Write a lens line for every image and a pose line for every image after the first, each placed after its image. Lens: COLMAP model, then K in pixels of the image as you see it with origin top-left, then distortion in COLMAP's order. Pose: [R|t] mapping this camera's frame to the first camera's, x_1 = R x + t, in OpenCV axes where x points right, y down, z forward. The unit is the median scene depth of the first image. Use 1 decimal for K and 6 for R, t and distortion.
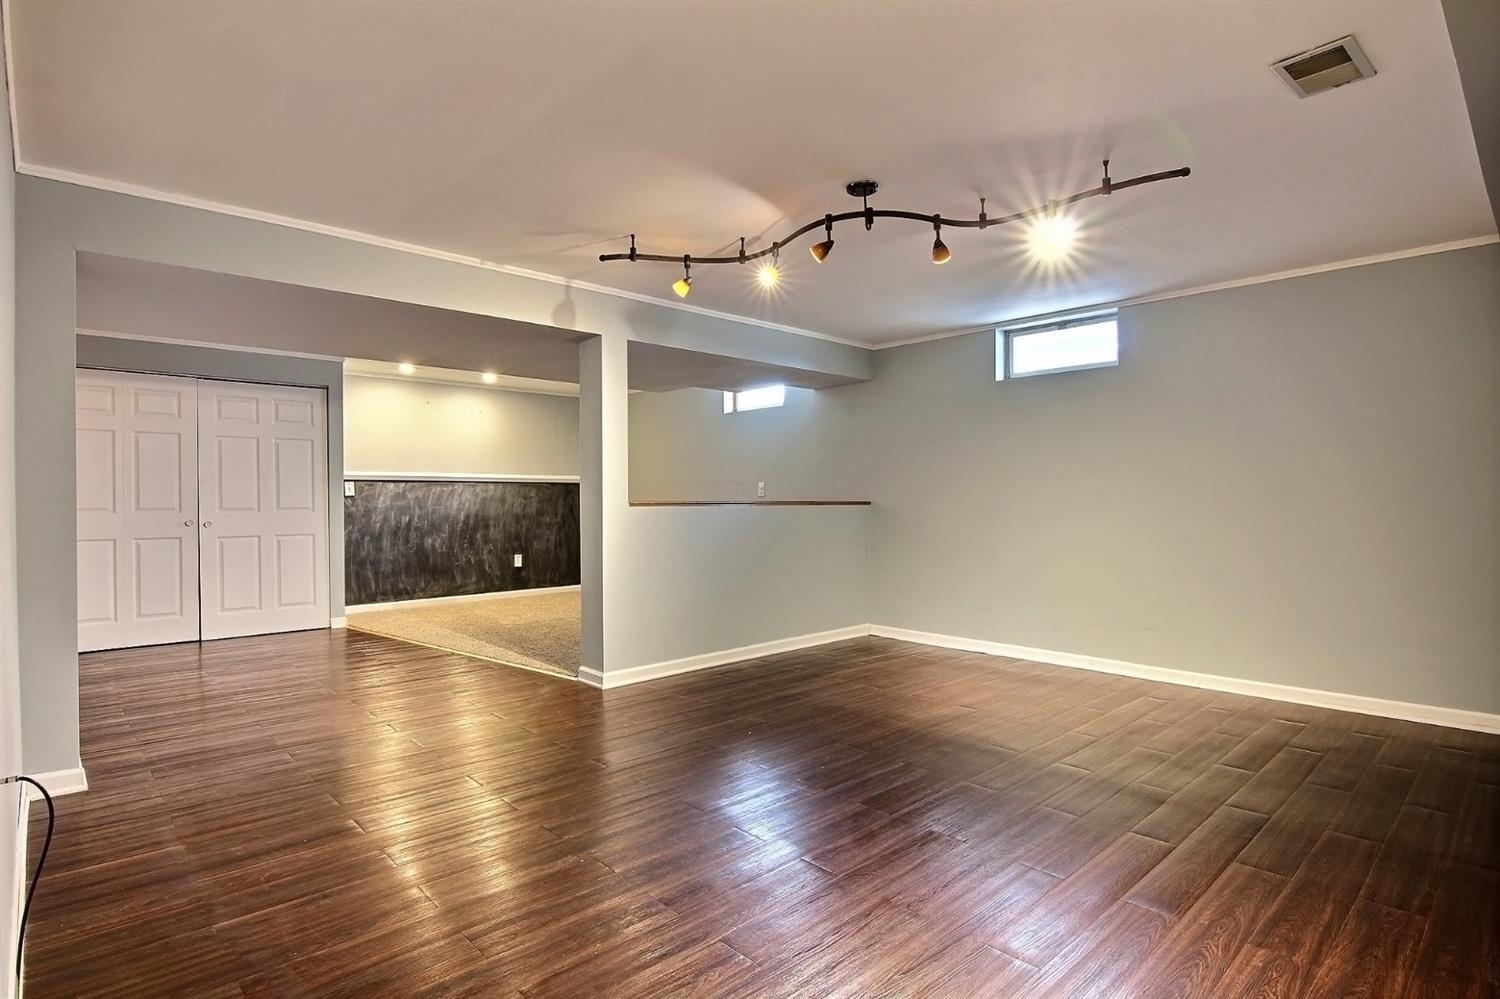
lens RADIAL K [[768.3, 0, 750.0], [0, 768.3, 499.5], [0, 0, 1]] dist [-0.003650, -0.013222]
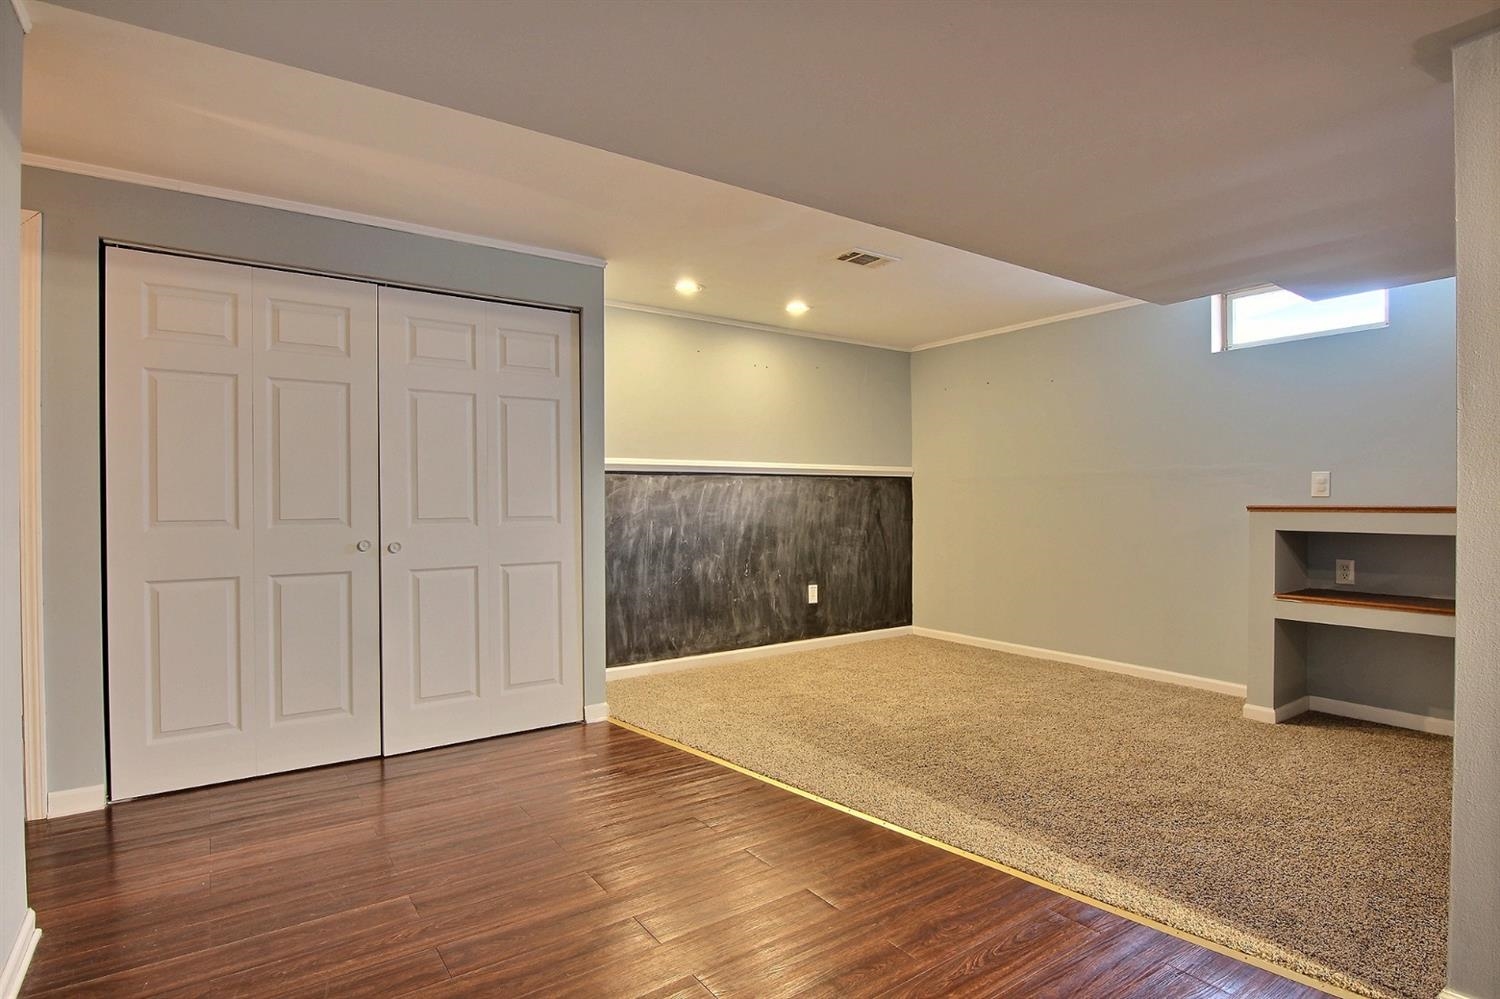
lens RADIAL K [[768.3, 0, 750.0], [0, 768.3, 499.5], [0, 0, 1]] dist [-0.003650, -0.013222]
pose [[0.989263, -0.001068, -0.146141, -0.280521], [0.000813, 0.999998, -0.001805, -0.000699], [0.146142, 0.001667, 0.989262, 0.366076]]
